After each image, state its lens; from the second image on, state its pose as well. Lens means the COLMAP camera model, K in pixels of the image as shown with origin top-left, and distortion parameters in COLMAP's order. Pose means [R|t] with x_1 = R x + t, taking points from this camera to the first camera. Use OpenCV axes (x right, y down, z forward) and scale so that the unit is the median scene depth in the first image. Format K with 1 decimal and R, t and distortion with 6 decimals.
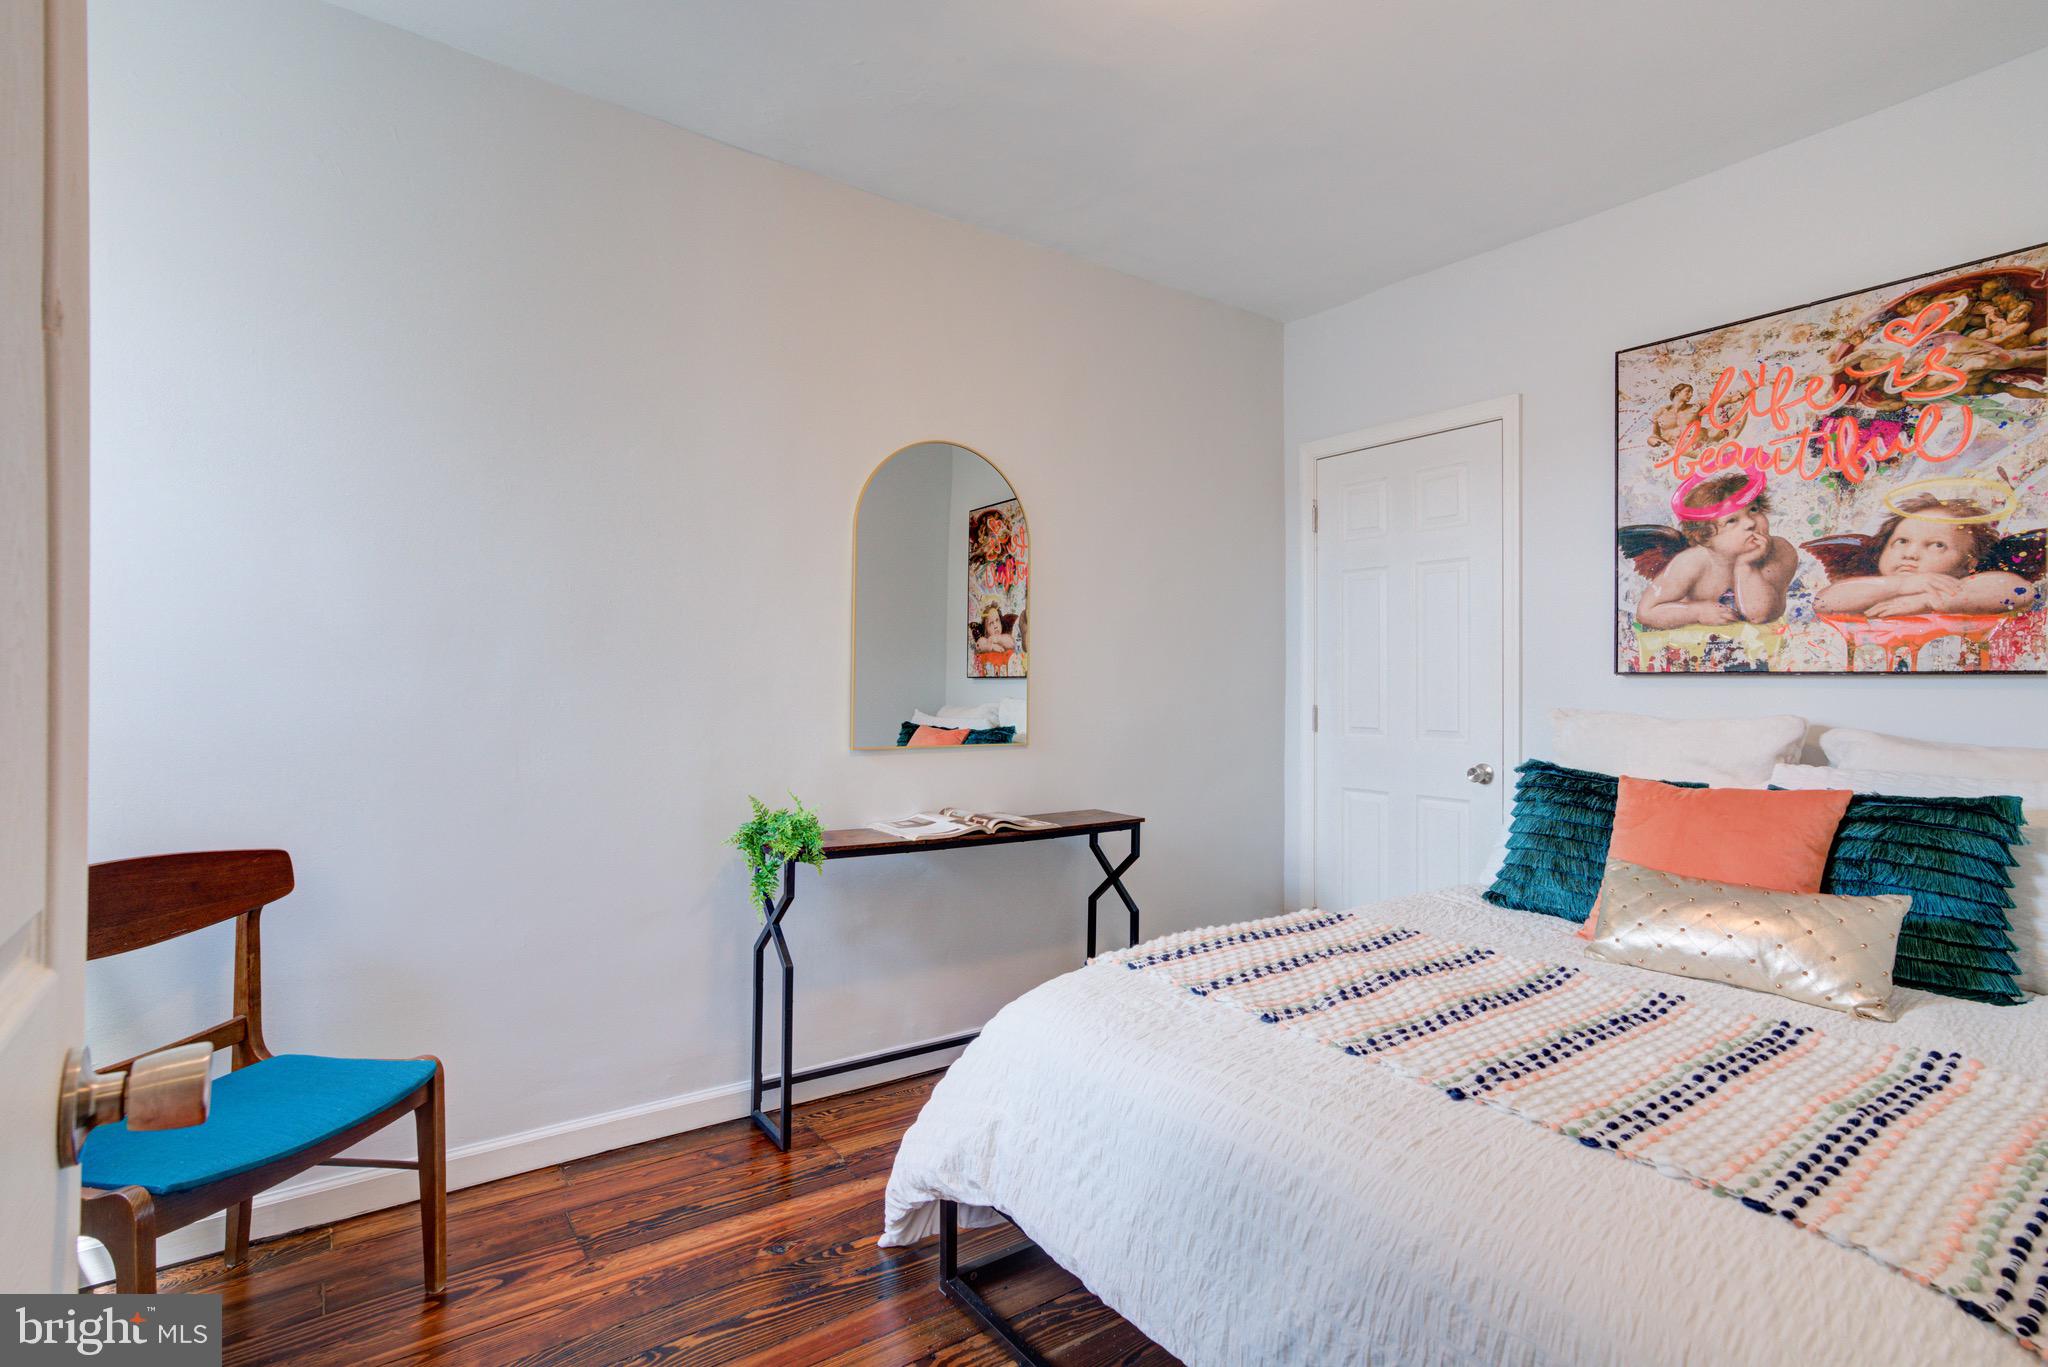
lens RADIAL K [[967.4, 0, 1028.4], [0, 967.4, 685.0], [0, 0, 1]] dist [-0.002705, 0.011443]
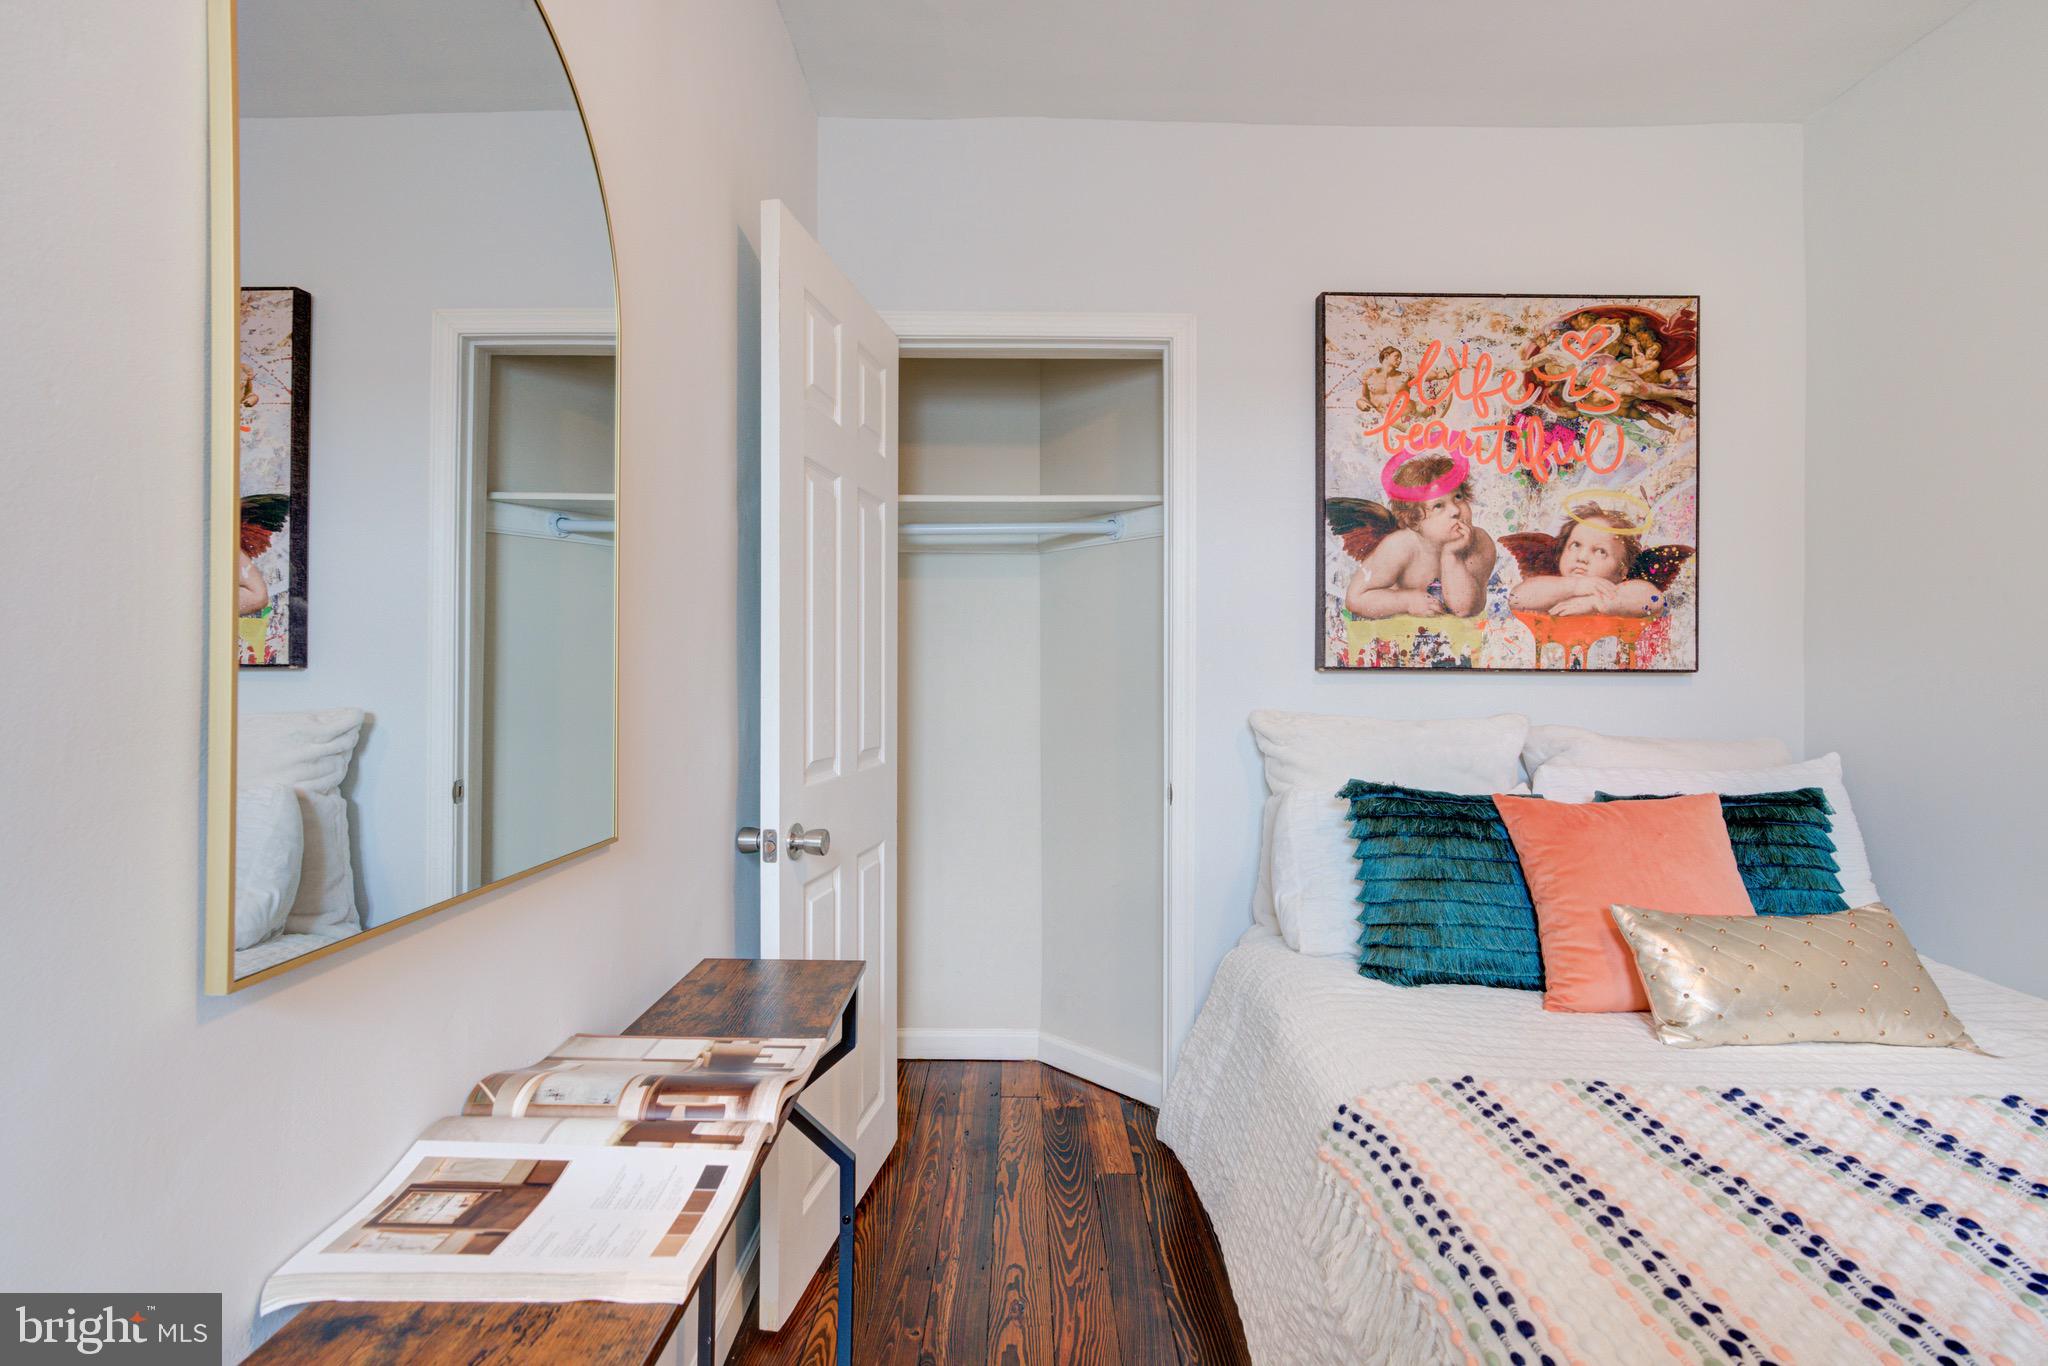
lens RADIAL K [[967.4, 0, 1010.3], [0, 967.4, 673.1], [0, 0, 1]] dist [-0.002705, 0.011443]
pose [[0.580818, 0.003525, 0.814026, -0.282268], [-0.001563, 0.999994, -0.003215, -0.005079], [-0.814032, 0.000594, 0.580820, 0.833679]]
